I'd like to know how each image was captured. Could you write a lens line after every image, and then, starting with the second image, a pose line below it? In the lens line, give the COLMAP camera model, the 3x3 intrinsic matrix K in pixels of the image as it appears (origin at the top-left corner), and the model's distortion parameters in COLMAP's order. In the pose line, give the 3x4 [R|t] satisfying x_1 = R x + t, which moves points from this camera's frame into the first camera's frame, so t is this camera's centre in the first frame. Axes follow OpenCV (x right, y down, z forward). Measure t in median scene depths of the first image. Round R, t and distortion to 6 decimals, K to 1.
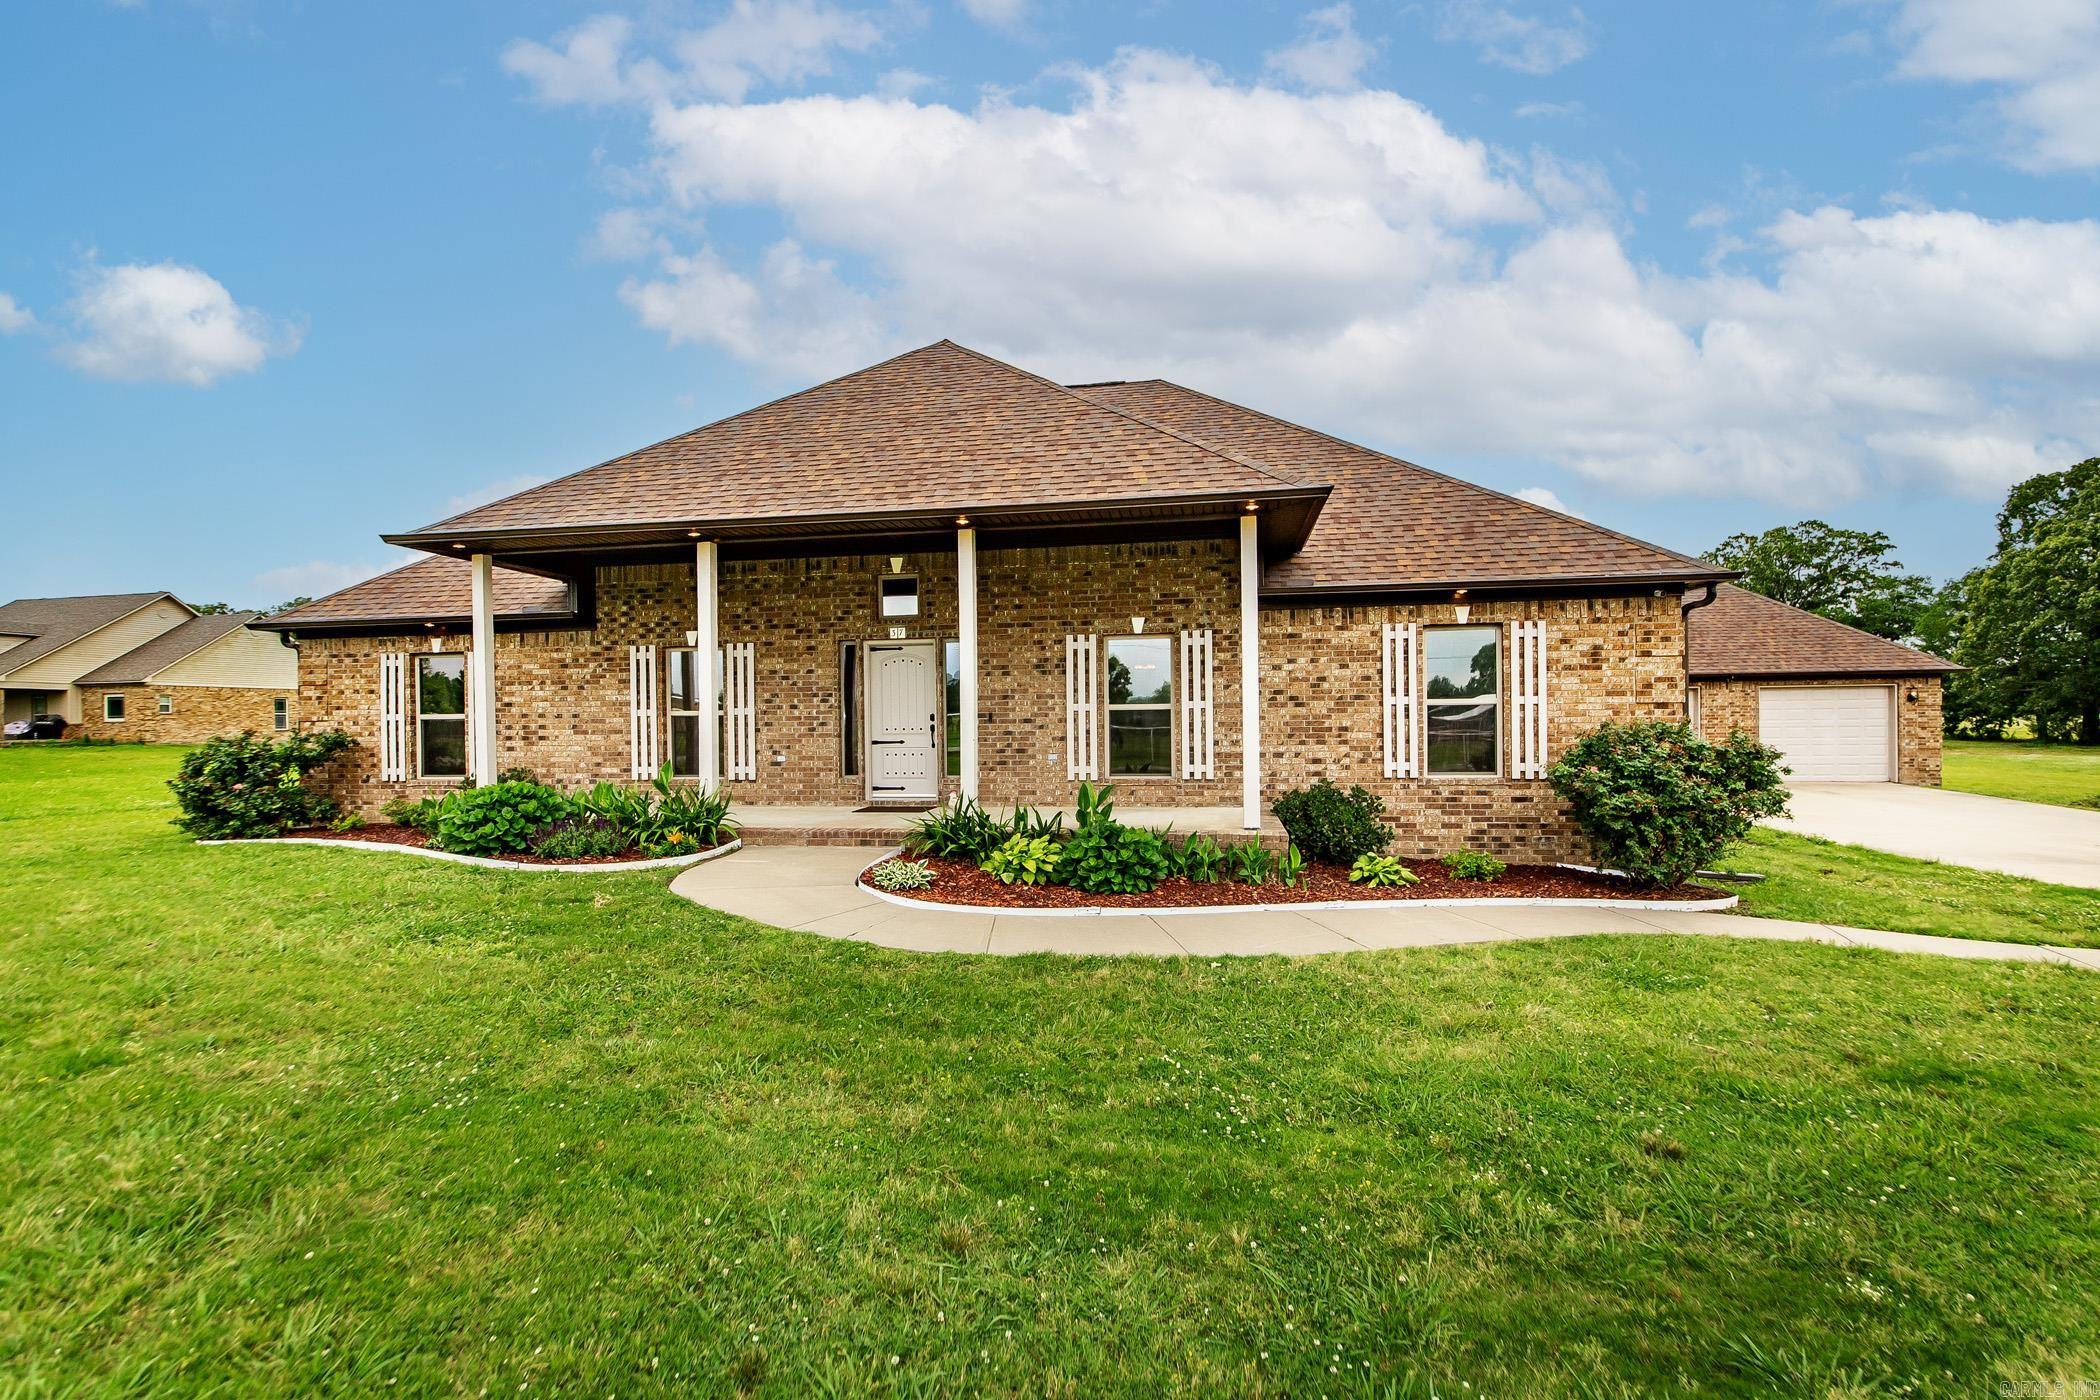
lens RADIAL K [[956.8, 0, 1026.0], [0, 956.8, 727.0], [0, 0, 1]] dist [-0.003077, 0.000388]
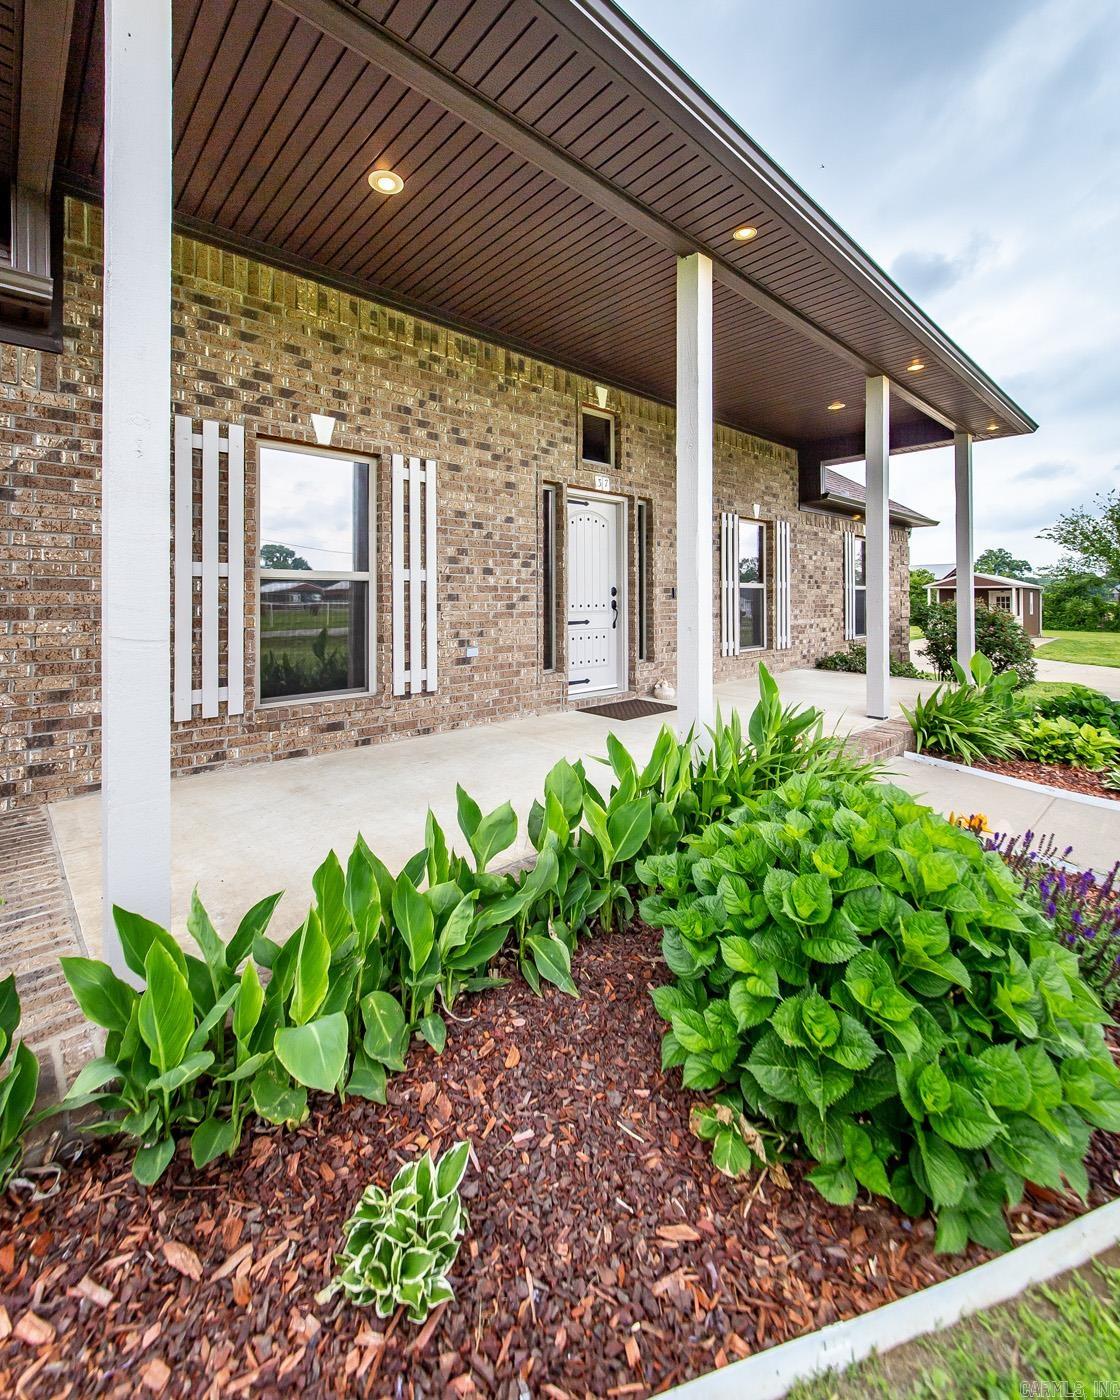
lens RADIAL K [[609.6, 0, 538.1], [0, 609.6, 596.4], [0, 0, 1]] dist [-0.001134, -0.001570]
pose [[0.606919, 0.013916, 0.794642, -0.557613], [0.001092, 0.999831, -0.018344, 0.003605], [-0.794763, 0.012001, 0.606802, 0.731949]]
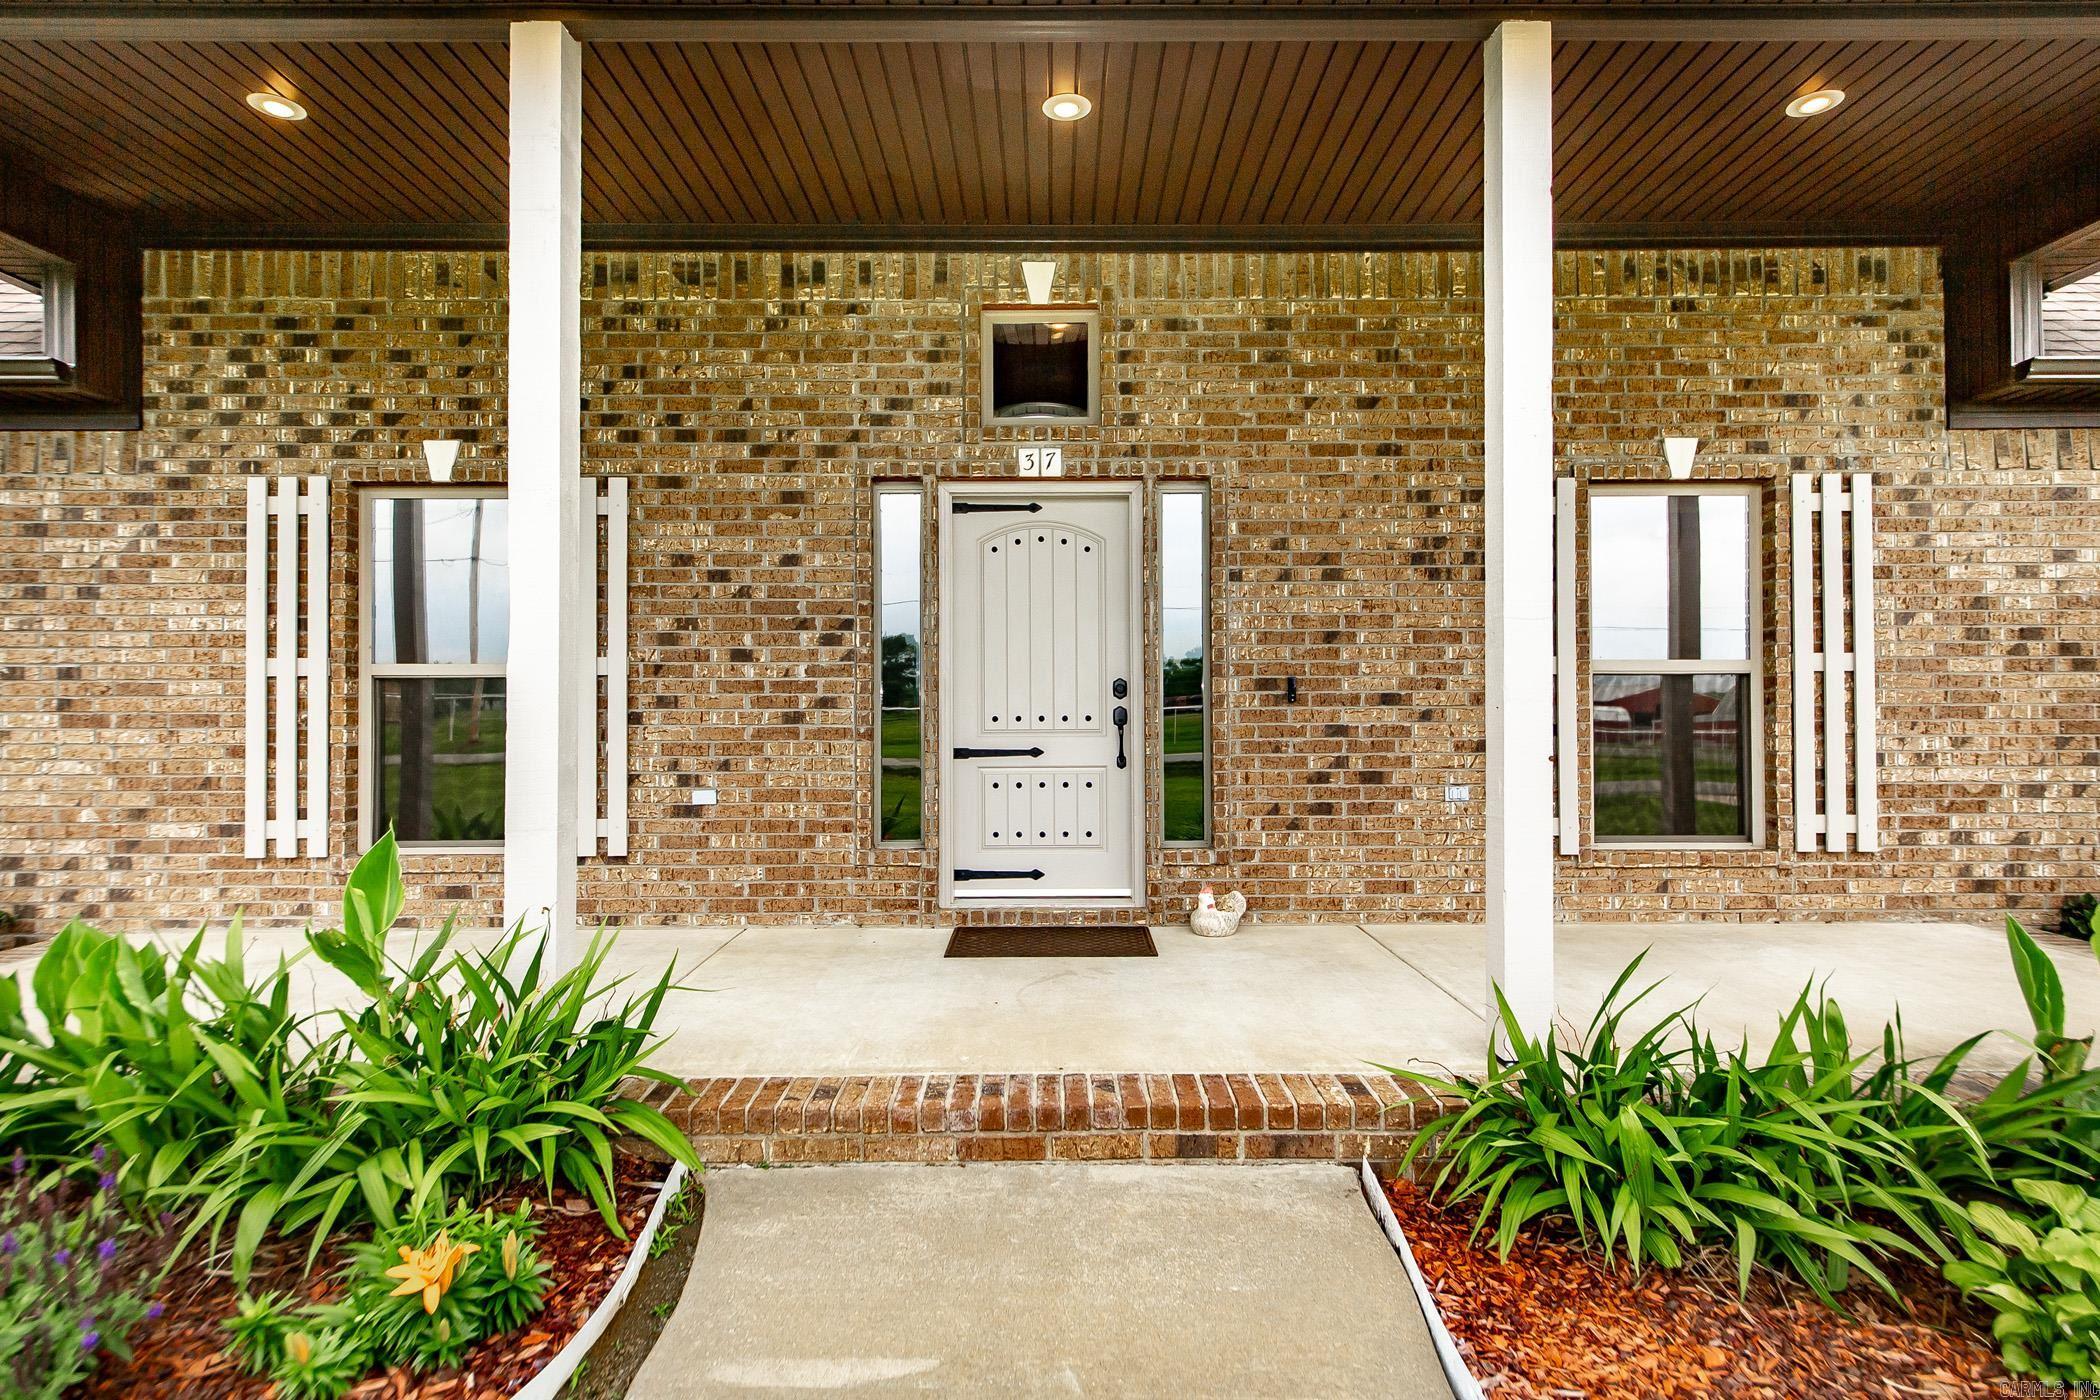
lens RADIAL K [[1175.6, 0, 1052.3], [0, 1175.6, 693.9], [0, 0, 1]] dist [0.008548, 0.002658]
pose [[0.982556, 0.011535, 0.185607, -0.211985], [-0.007393, 0.999708, -0.022993, 0.003101], [-0.185818, 0.021220, 0.982355, 0.542714]]
